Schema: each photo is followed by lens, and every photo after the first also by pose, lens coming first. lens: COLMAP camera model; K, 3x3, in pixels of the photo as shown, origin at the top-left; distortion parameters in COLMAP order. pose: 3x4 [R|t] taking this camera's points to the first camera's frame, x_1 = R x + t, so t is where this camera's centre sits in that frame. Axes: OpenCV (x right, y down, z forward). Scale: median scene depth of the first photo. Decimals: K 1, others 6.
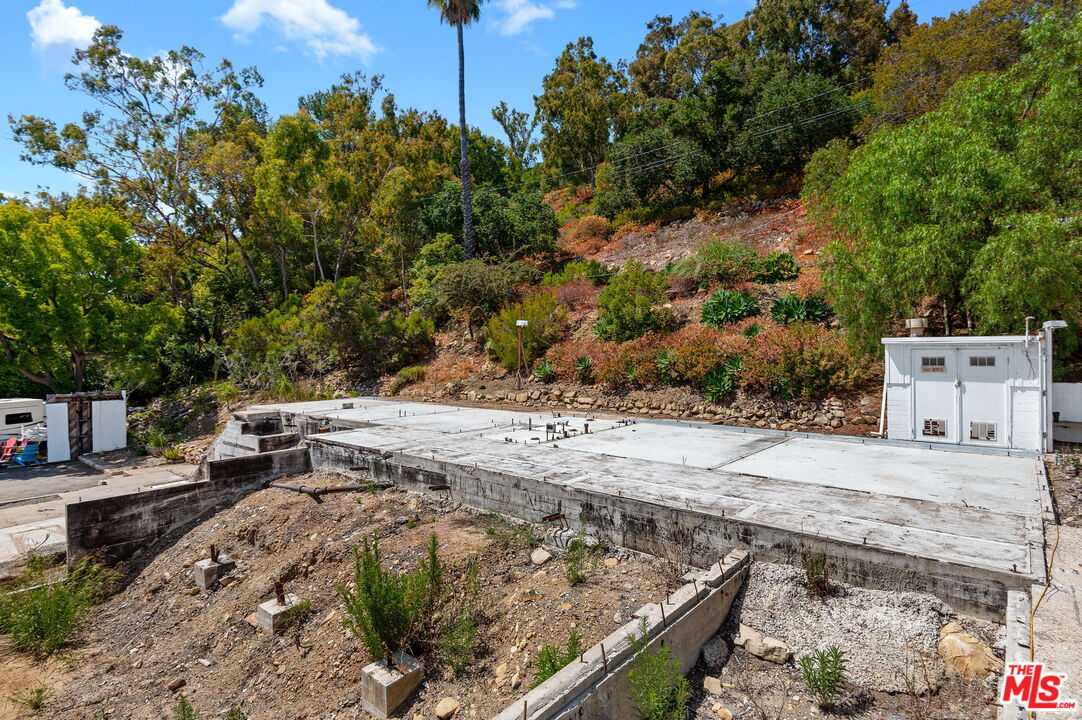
lens RADIAL K [[564.2, 0, 541.0], [0, 564.2, 360.0], [0, 0, 1]] dist [0.000262, -0.000900]
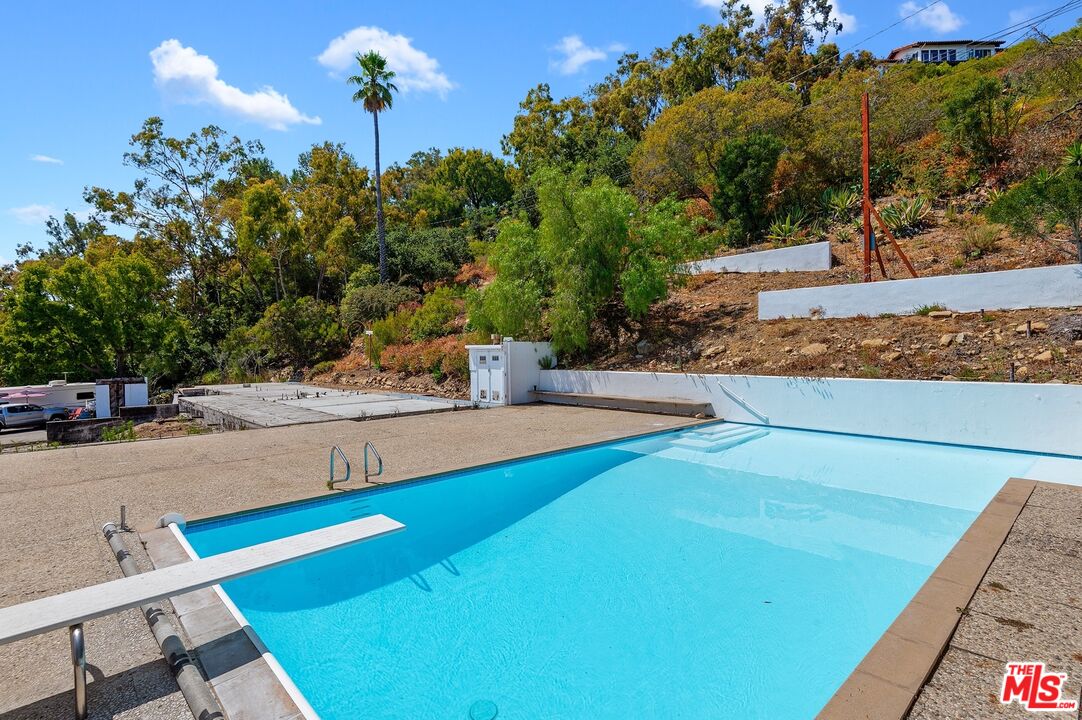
lens RADIAL K [[544.4, 0, 541.0], [0, 544.4, 360.0], [0, 0, 1]] dist [-0.000747, -0.000125]
pose [[0.992904, 0.000840, -0.118915, 0.439905], [-0.000027, 0.999977, 0.006845, -0.001346], [0.118918, -0.006793, 0.992881, -0.286246]]
